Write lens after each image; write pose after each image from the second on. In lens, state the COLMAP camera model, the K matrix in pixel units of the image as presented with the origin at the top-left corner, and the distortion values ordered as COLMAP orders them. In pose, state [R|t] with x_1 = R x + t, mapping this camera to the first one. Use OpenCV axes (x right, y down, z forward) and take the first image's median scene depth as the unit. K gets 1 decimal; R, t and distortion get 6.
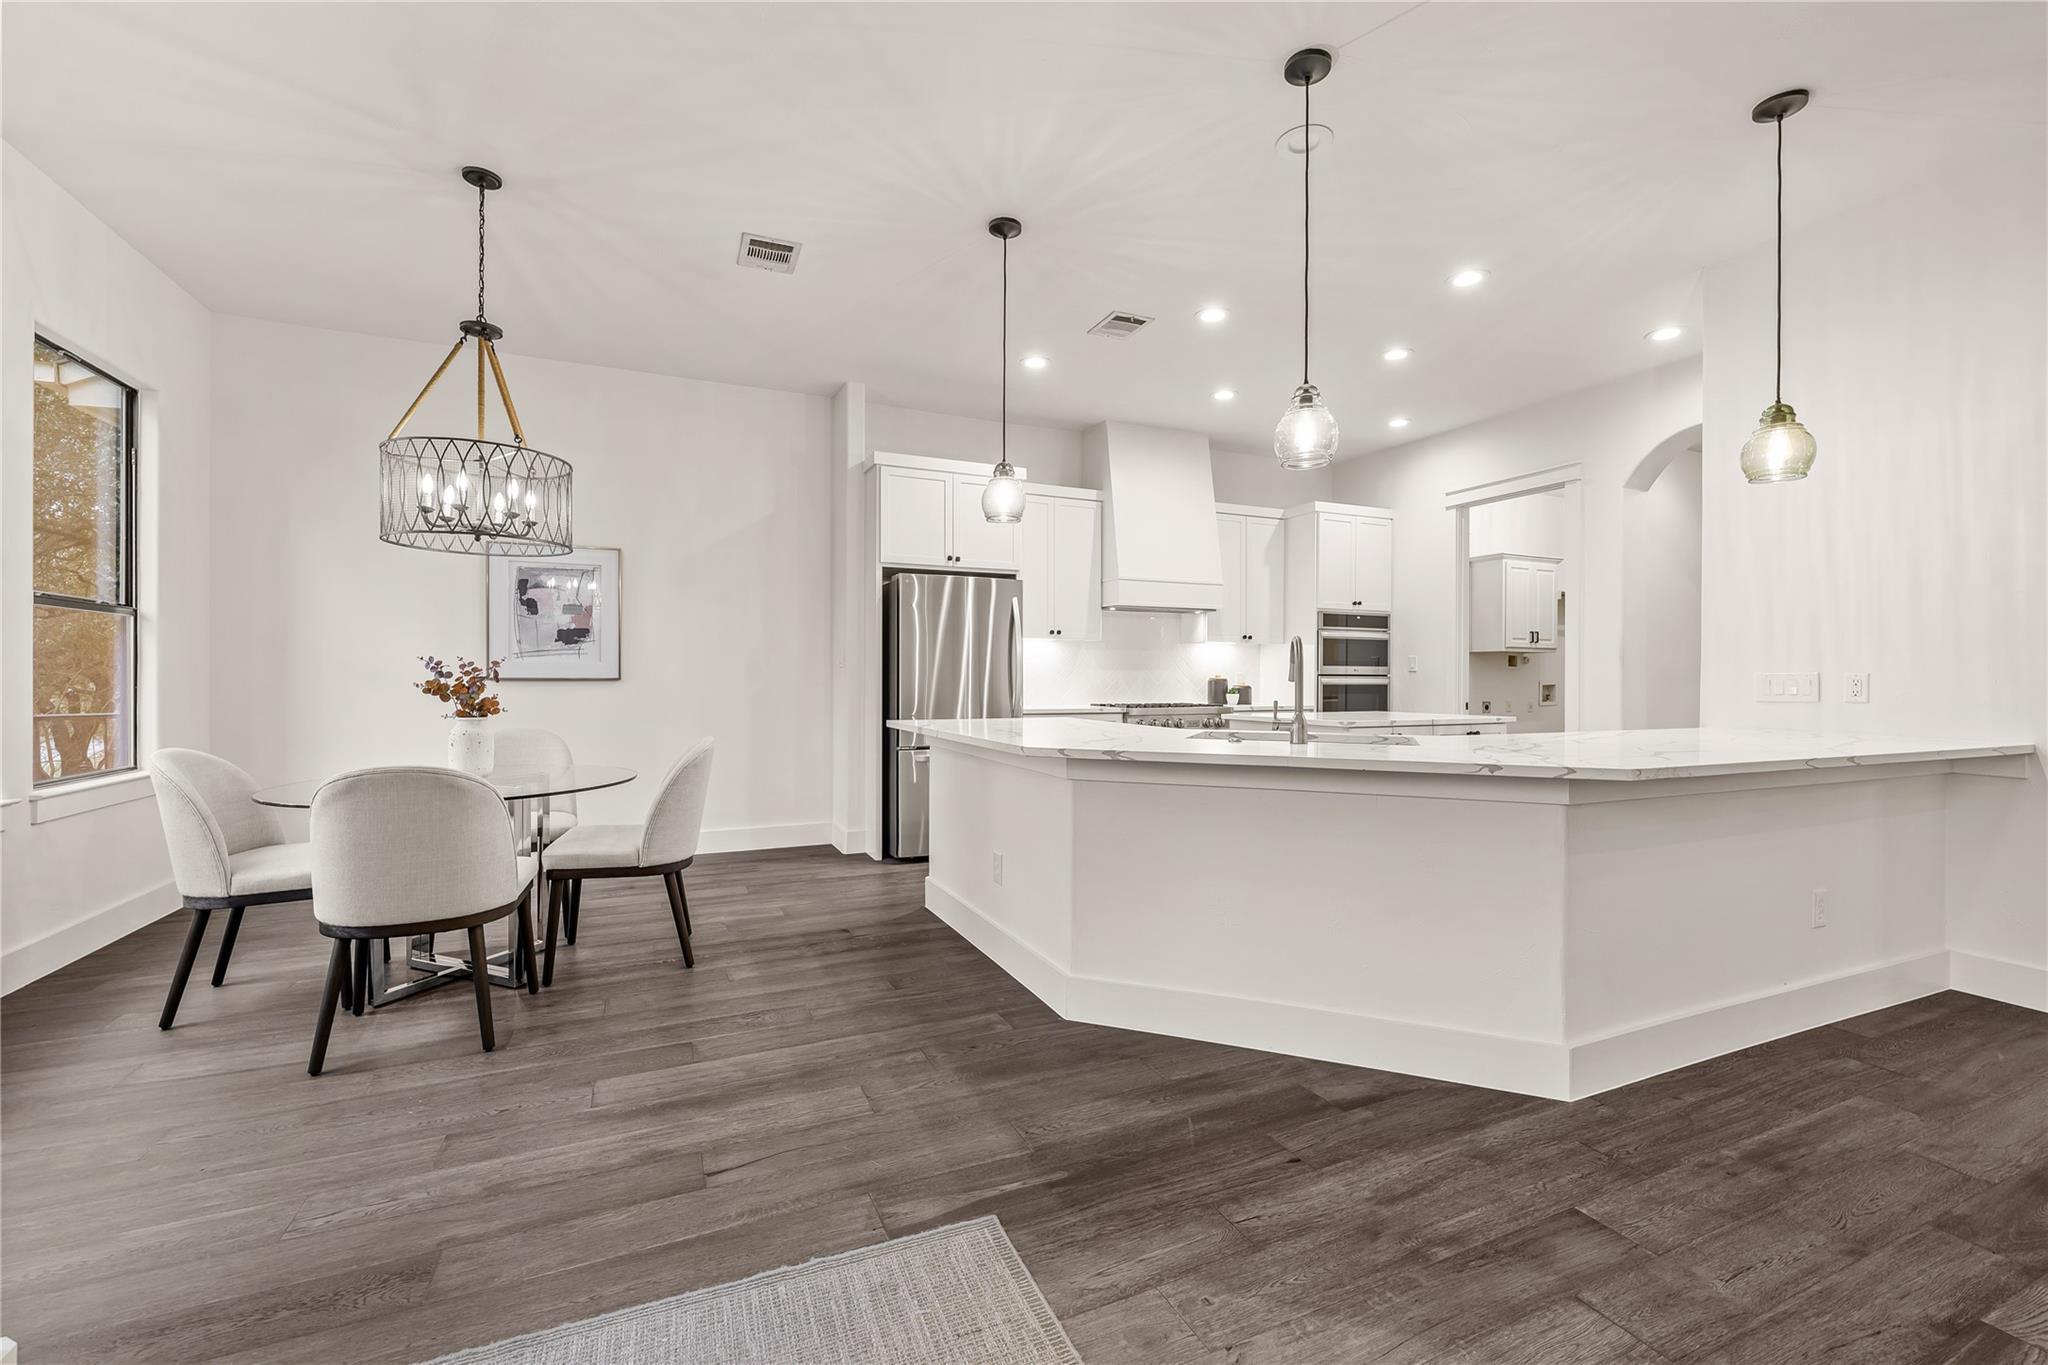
lens RADIAL K [[861.0, 0, 1042.3], [0, 861.0, 676.9], [0, 0, 1]] dist [0.000503, 0.000285]
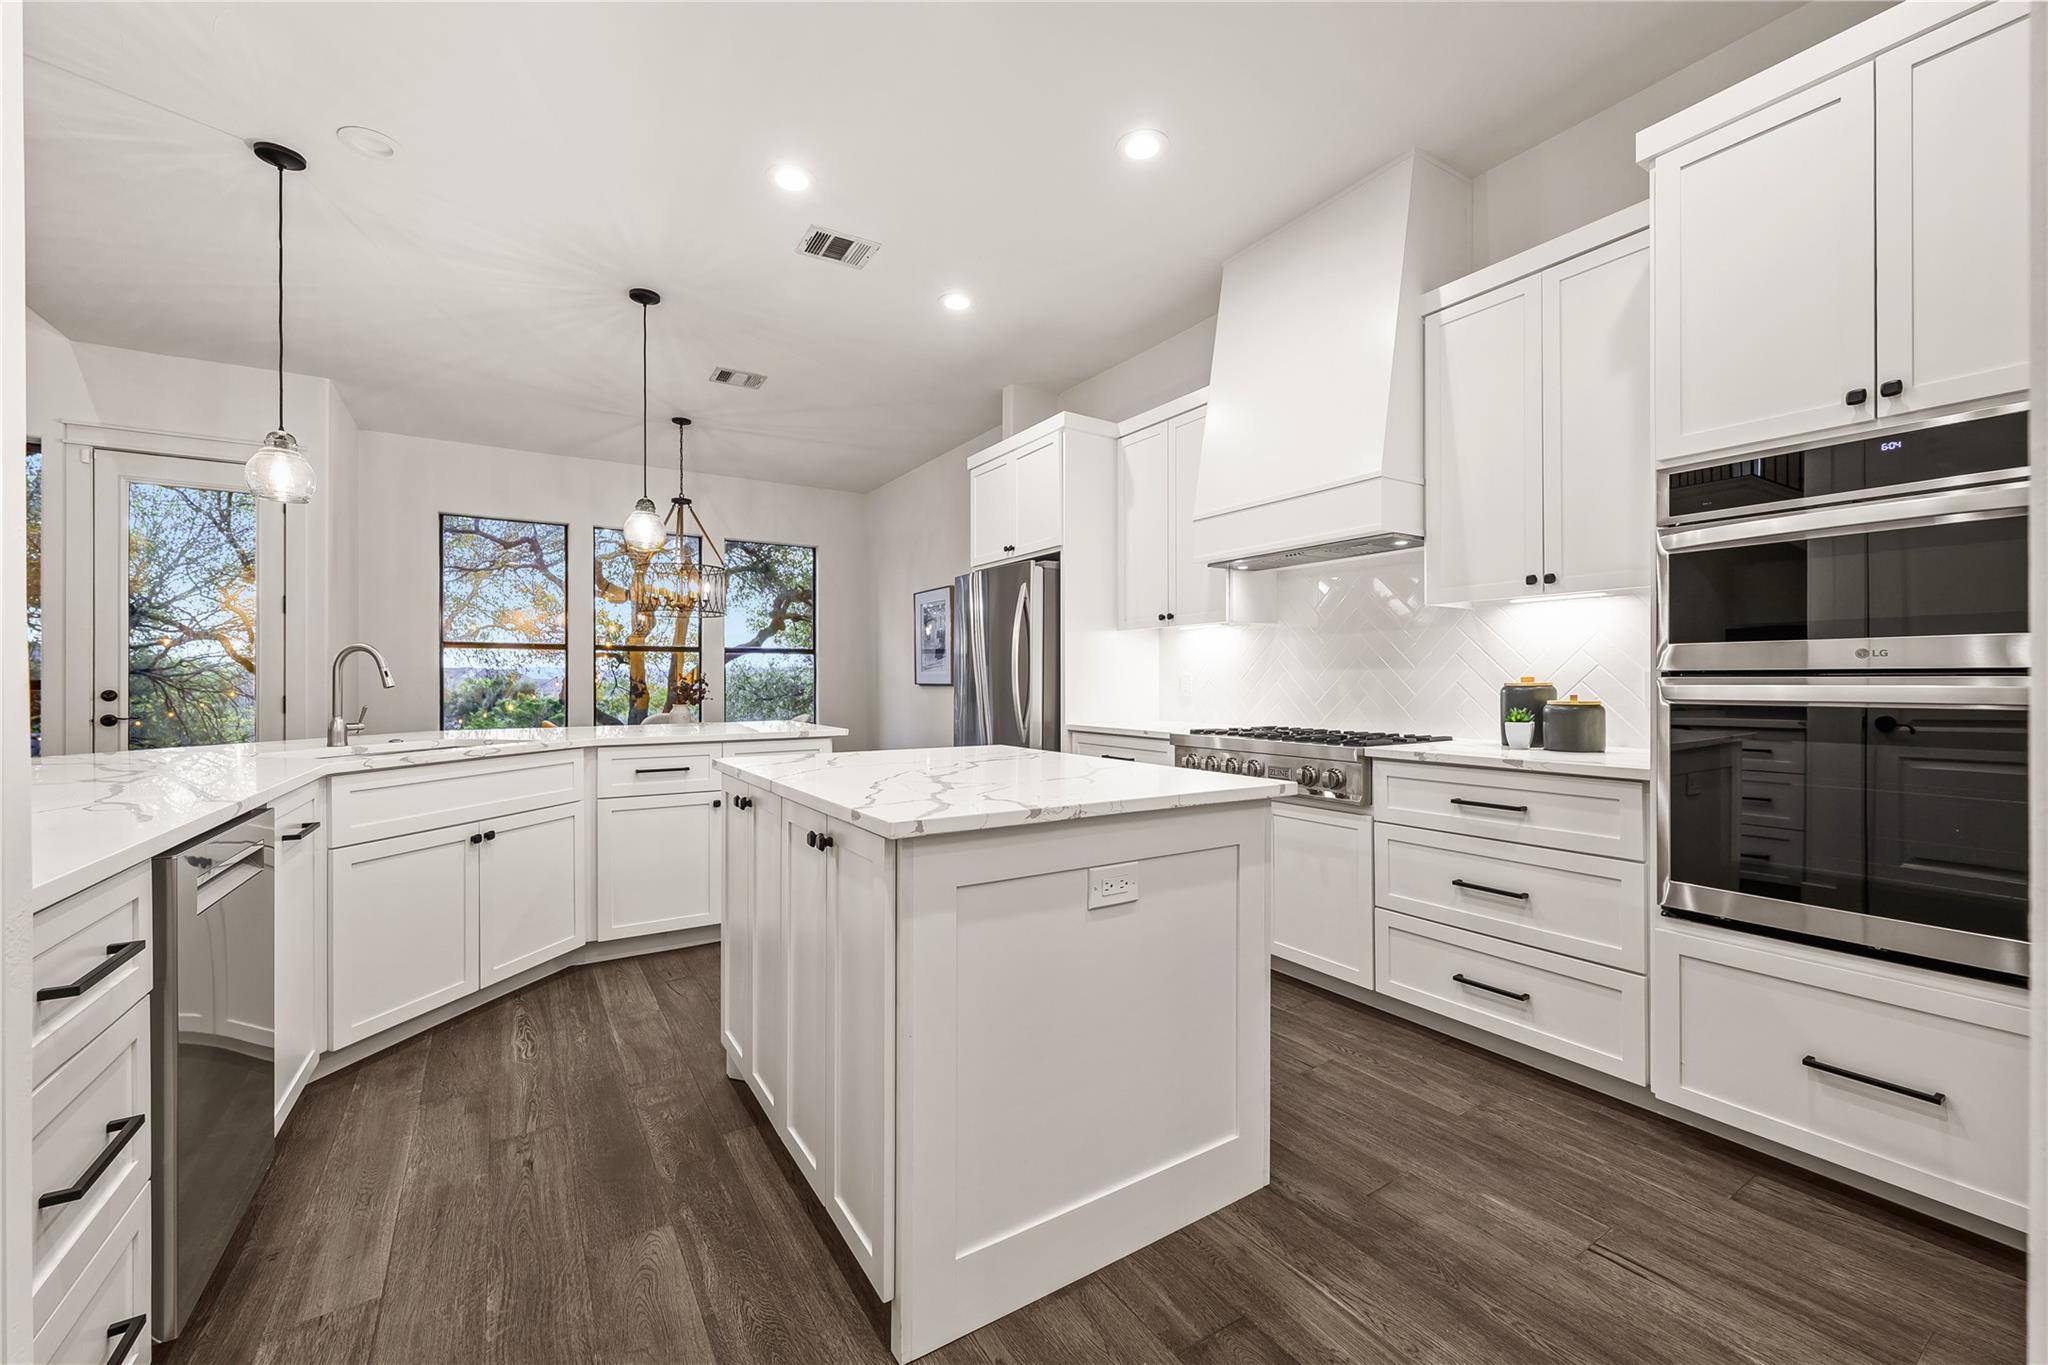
lens RADIAL K [[817.7, 0, 1029.0], [0, 817.7, 683.1], [0, 0, 1]] dist [0.001480, -0.000238]
pose [[0.147293, -0.002015, -0.989091, 0.787389], [0.003095, 0.999994, -0.001576, 0.002286], [0.989088, -0.002830, 0.147298, 0.956747]]
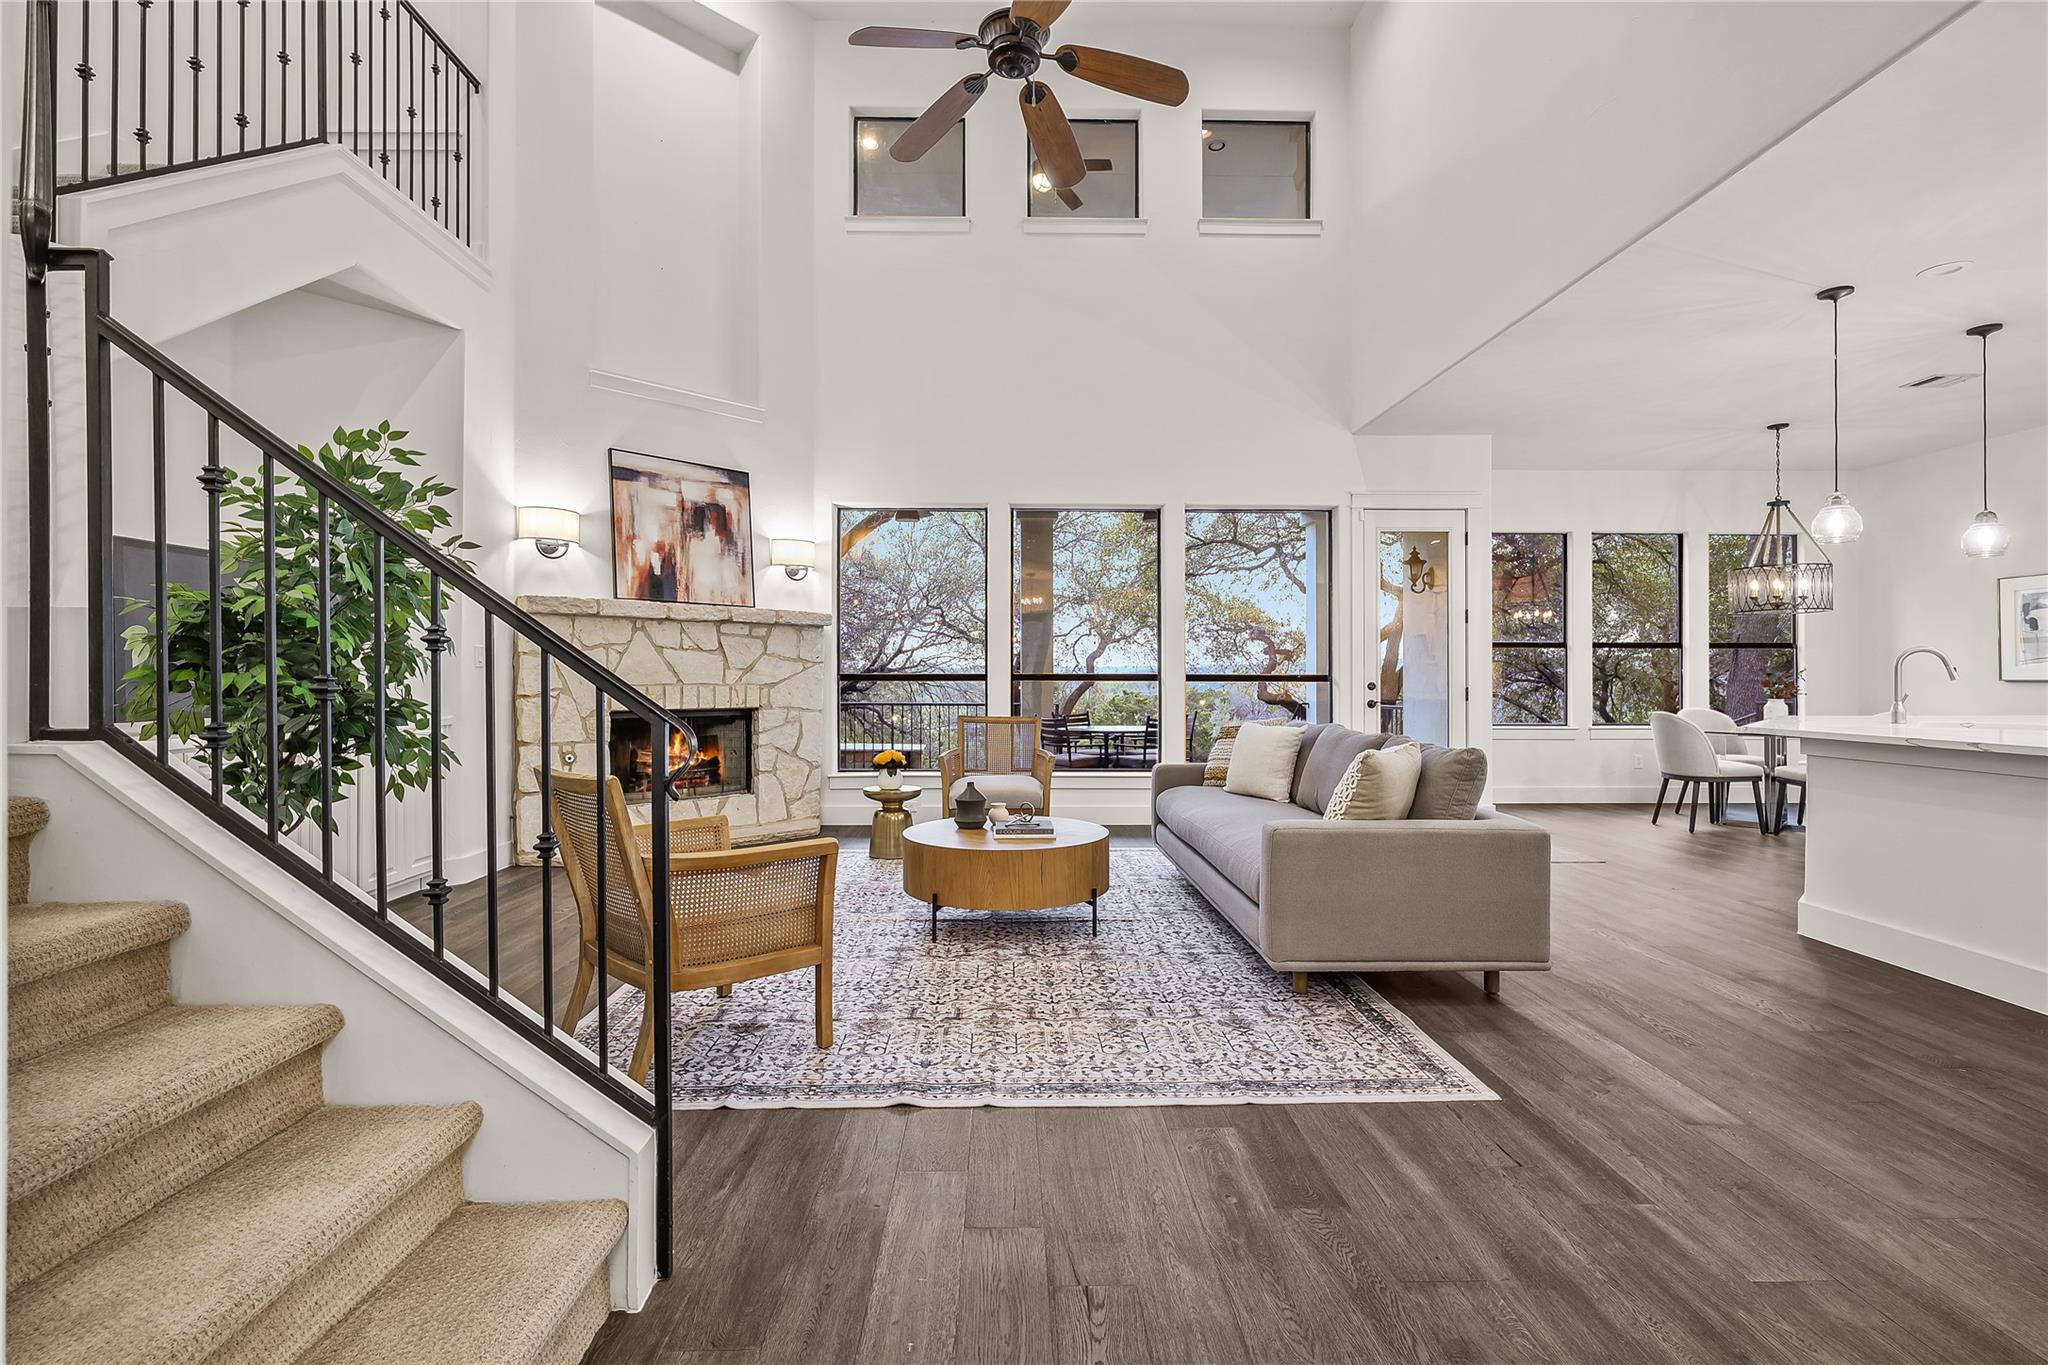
lens RADIAL K [[933.9, 0, 1021.1], [0, 933.9, 674.1], [0, 0, 1]] dist [-0.000620, 0.000458]
pose [[-0.395392, -0.009707, -0.918461, 1.257910], [-0.000948, 0.999948, -0.010160, 0.007751], [0.918512, -0.003146, -0.395380, 0.174932]]
